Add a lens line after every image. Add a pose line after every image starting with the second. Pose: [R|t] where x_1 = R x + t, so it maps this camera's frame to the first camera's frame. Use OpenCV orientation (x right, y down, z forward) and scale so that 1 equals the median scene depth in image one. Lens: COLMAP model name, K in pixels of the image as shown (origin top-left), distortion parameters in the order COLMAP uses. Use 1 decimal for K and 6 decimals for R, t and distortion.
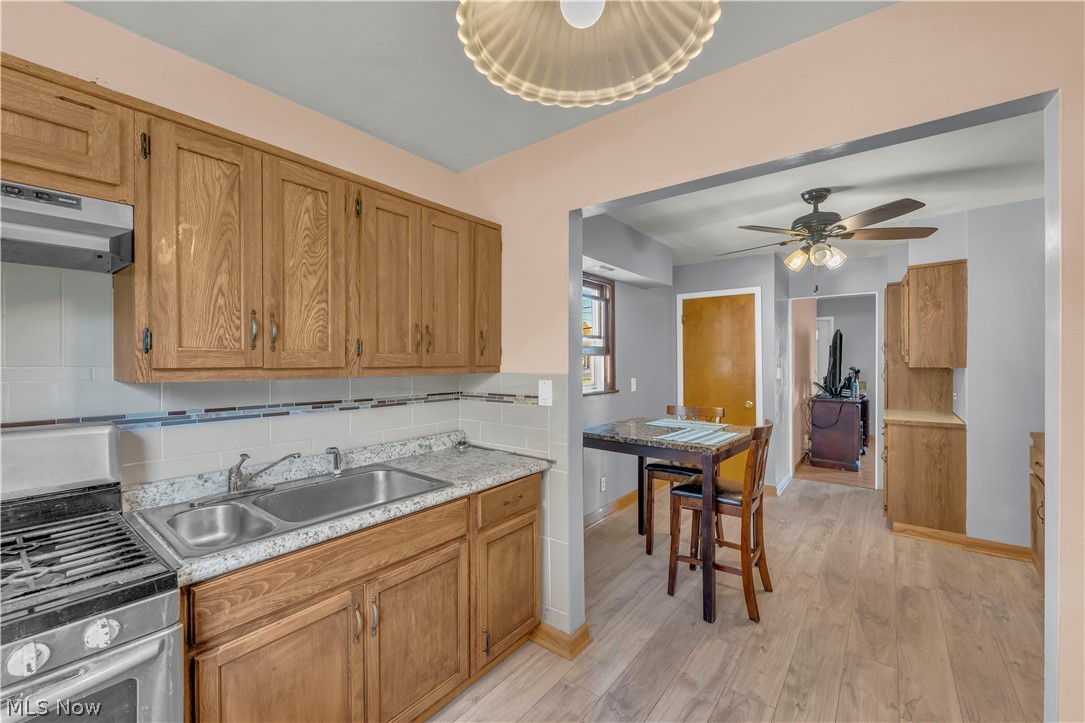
lens RADIAL K [[452.7, 0, 542.5], [0, 452.7, 361.5], [0, 0, 1]] dist [-0.001271, -0.000246]
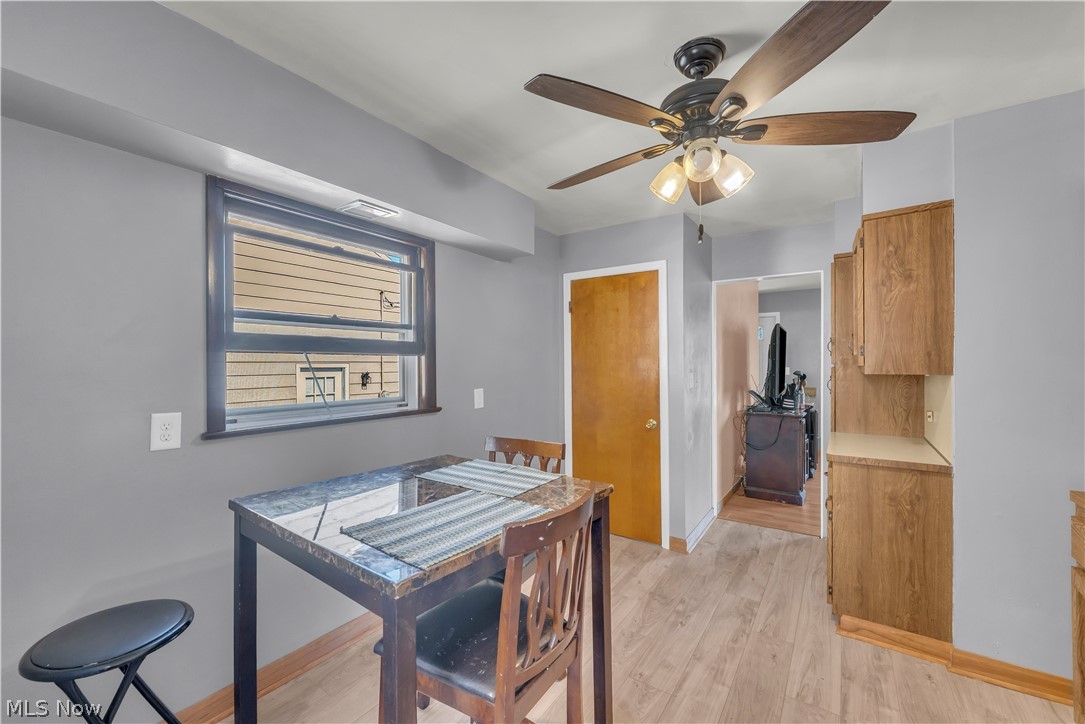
lens RADIAL K [[448.2, 0, 542.5], [0, 448.2, 362.0], [0, 0, 1]] dist [-0.000596, -0.000120]
pose [[0.998215, 0.001090, 0.059716, 0.359865], [-0.000865, 0.999992, -0.003792, -0.001826], [-0.059720, 0.003734, 0.998208, 0.445768]]
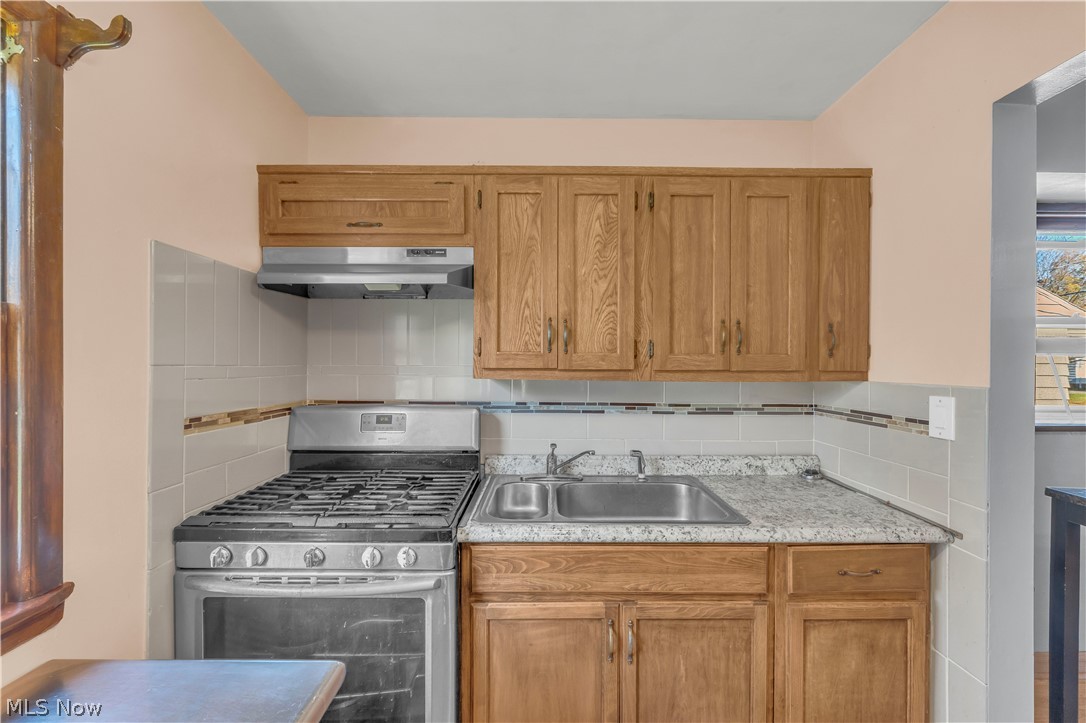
lens RADIAL K [[445.1, 0, 543.0], [0, 445.1, 361.5], [0, 0, 1]] dist [0.000060, 0.000062]
pose [[0.610478, 0.003263, -0.792027, 0.174532], [-0.006965, 0.999975, -0.001249, -0.001973], [0.792003, 0.006279, 0.610485, 0.231762]]
